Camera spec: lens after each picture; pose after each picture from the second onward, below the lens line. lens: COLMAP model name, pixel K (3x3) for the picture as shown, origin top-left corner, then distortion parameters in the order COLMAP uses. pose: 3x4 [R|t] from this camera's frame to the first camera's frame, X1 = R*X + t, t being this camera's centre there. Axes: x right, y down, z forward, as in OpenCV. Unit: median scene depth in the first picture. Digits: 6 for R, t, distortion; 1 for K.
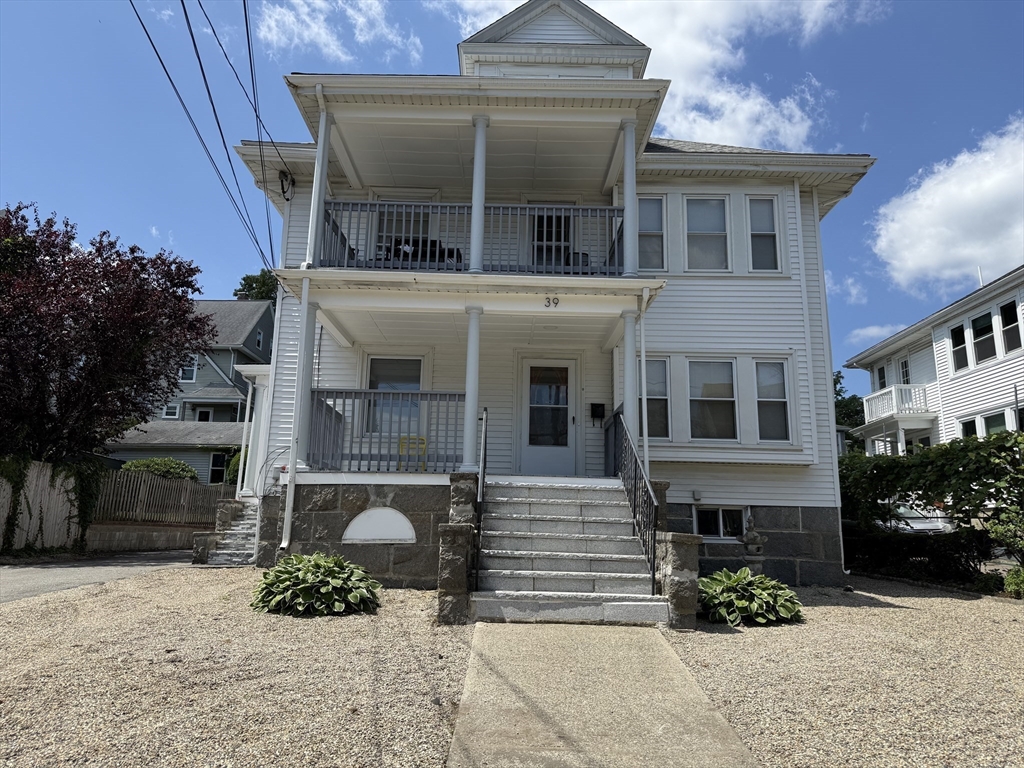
lens RADIAL K [[706.8, 0, 508.1], [0, 706.8, 378.0], [0, 0, 1]] dist [0.086609, -0.030908]
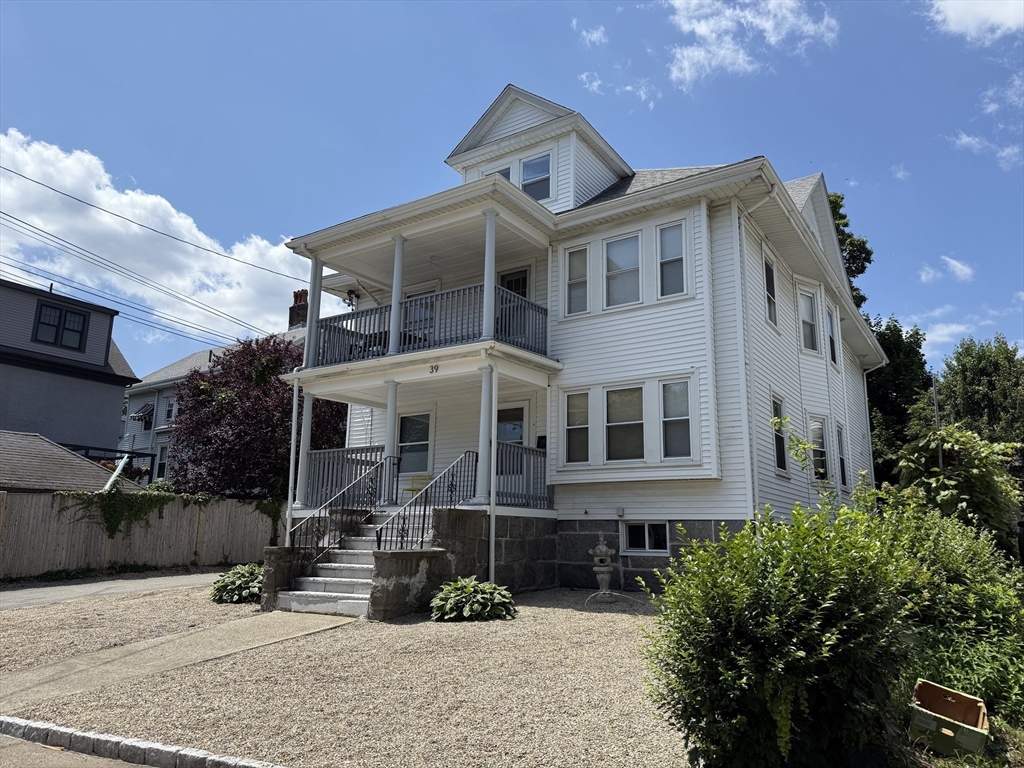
lens RADIAL K [[706.8, 0, 520.8], [0, 706.8, 377.8], [0, 0, 1]] dist [0.086609, -0.030908]
pose [[0.833685, -0.131984, -0.536237, 0.757326], [0.126526, 0.990841, -0.047165, -0.008874], [0.537551, -0.028527, 0.842749, -0.003787]]
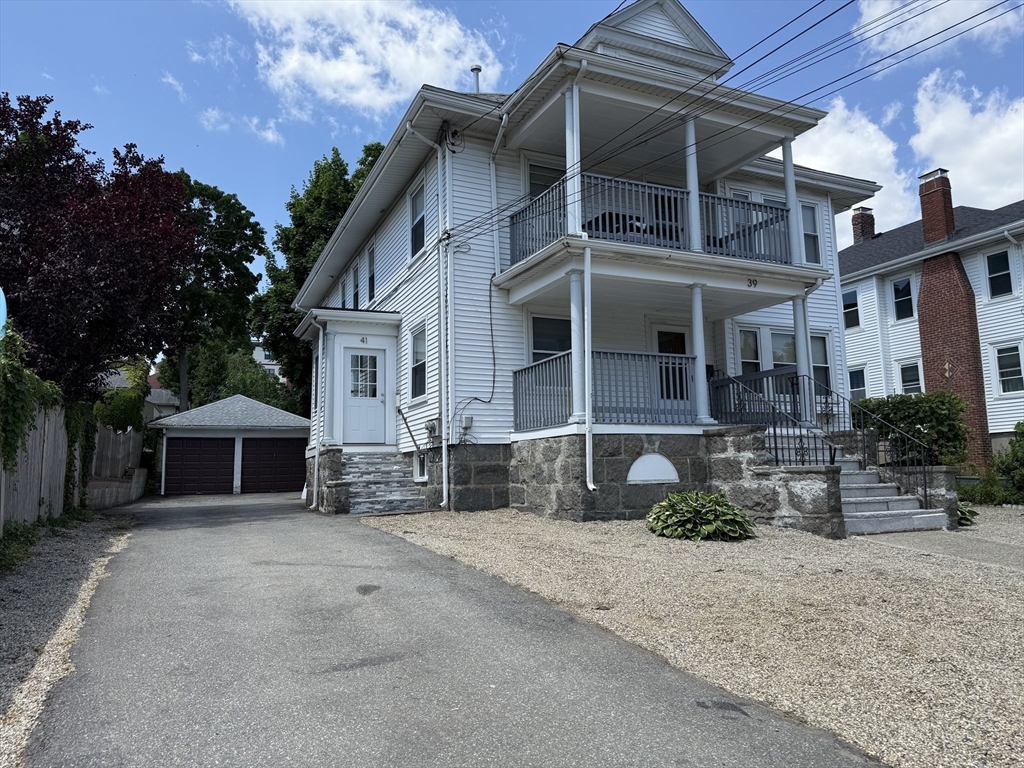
lens RADIAL K [[706.8, 0, 513.1], [0, 706.8, 381.4], [0, 0, 1]] dist [0.086609, -0.030908]
pose [[0.902388, 0.014055, 0.430696, -0.714097], [-0.053272, 0.995440, 0.079130, -0.013345], [-0.427619, -0.094350, 0.899022, 0.043770]]
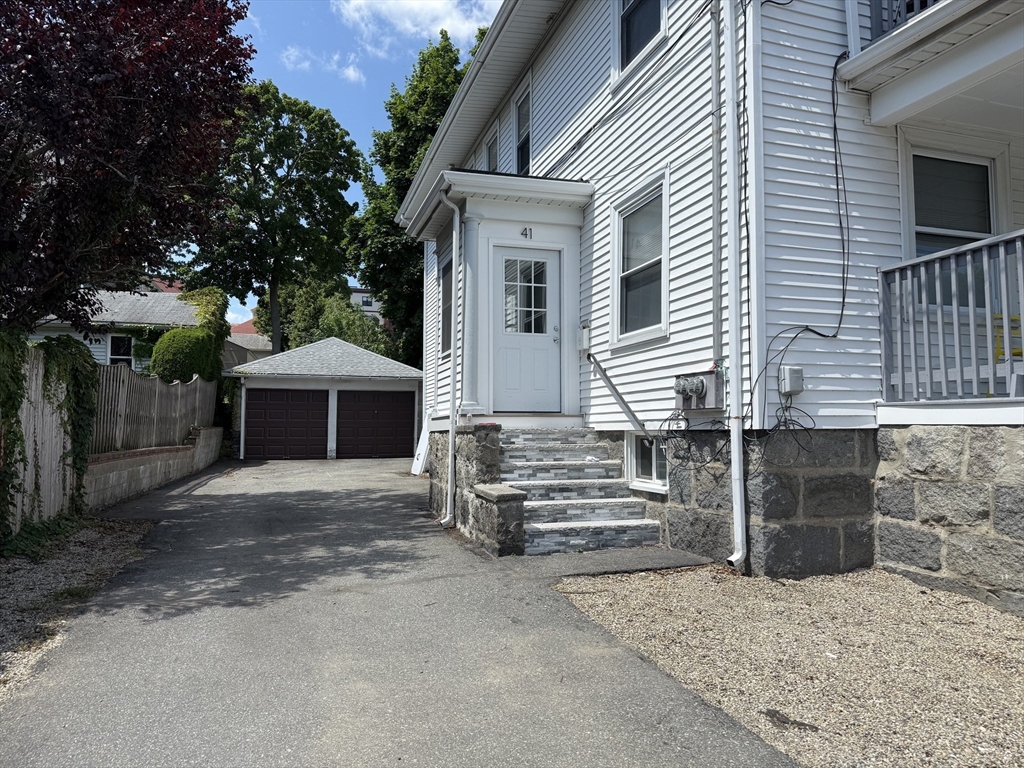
lens RADIAL K [[706.8, 0, 523.1], [0, 706.8, 379.1], [0, 0, 1]] dist [0.086609, -0.030908]
pose [[0.944989, -0.002039, 0.327096, -0.650300], [-0.050048, 0.987305, 0.150744, 0.068080], [-0.323250, -0.158822, 0.932890, 0.615425]]
